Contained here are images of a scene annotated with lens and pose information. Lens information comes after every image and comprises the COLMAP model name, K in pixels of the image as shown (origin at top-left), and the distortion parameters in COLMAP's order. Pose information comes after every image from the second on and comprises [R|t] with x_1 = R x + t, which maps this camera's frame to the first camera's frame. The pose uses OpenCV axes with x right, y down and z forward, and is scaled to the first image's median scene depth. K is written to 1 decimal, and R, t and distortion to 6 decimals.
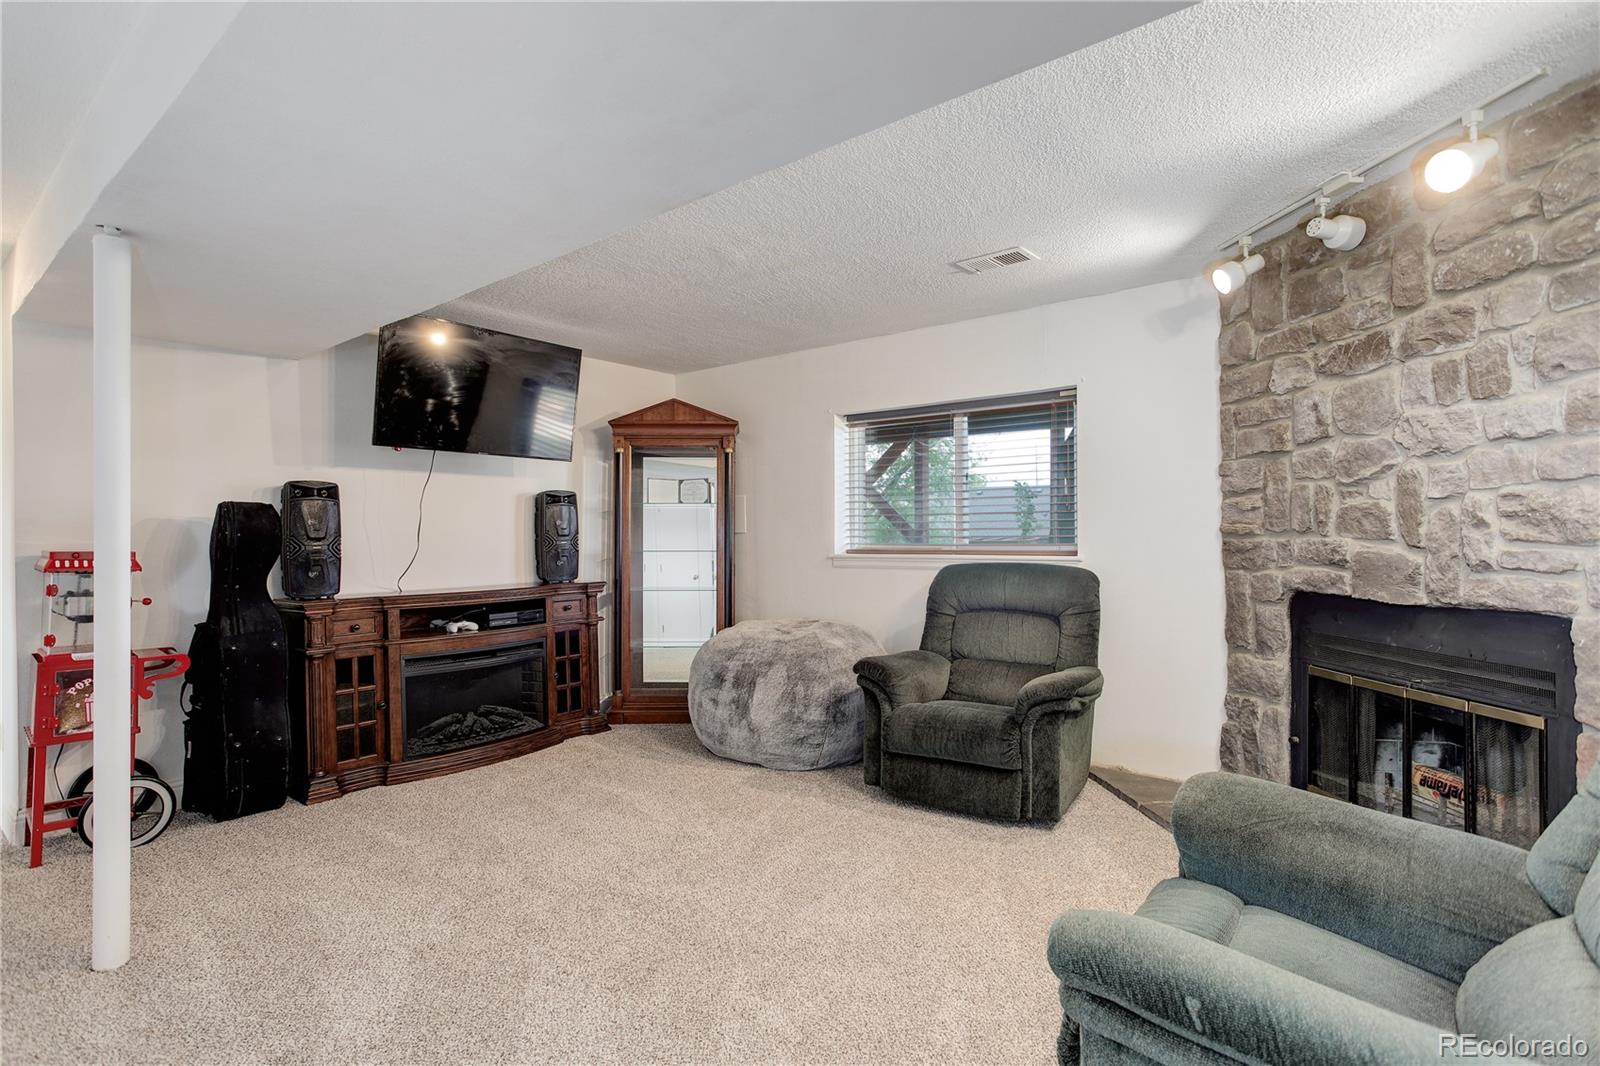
lens RADIAL K [[787.6, 0, 803.3], [0, 787.6, 545.6], [0, 0, 1]] dist [-0.038890, 0.006042]
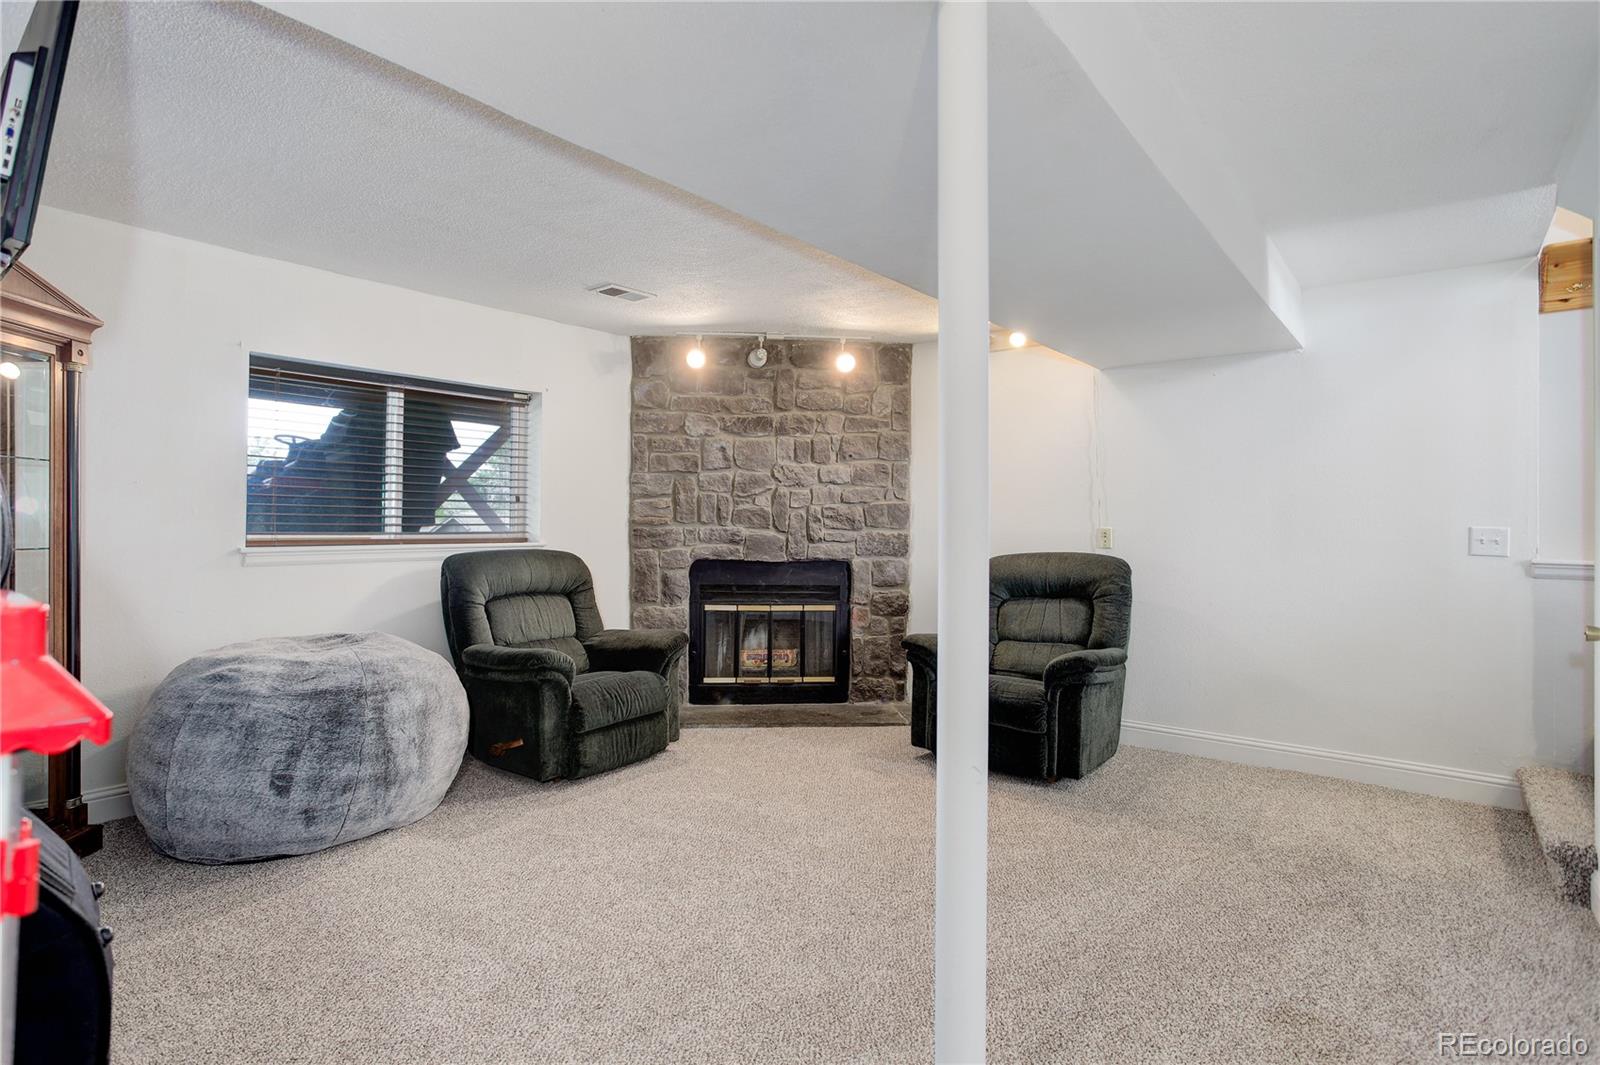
lens RADIAL K [[787.6, 0, 803.4], [0, 787.6, 523.1], [0, 0, 1]] dist [-0.038890, 0.006042]
pose [[0.023771, 0.005150, 0.999704, -1.121164], [0.005658, 0.999970, -0.005286, -0.008464], [-0.999701, 0.005782, 0.023741, 0.834692]]
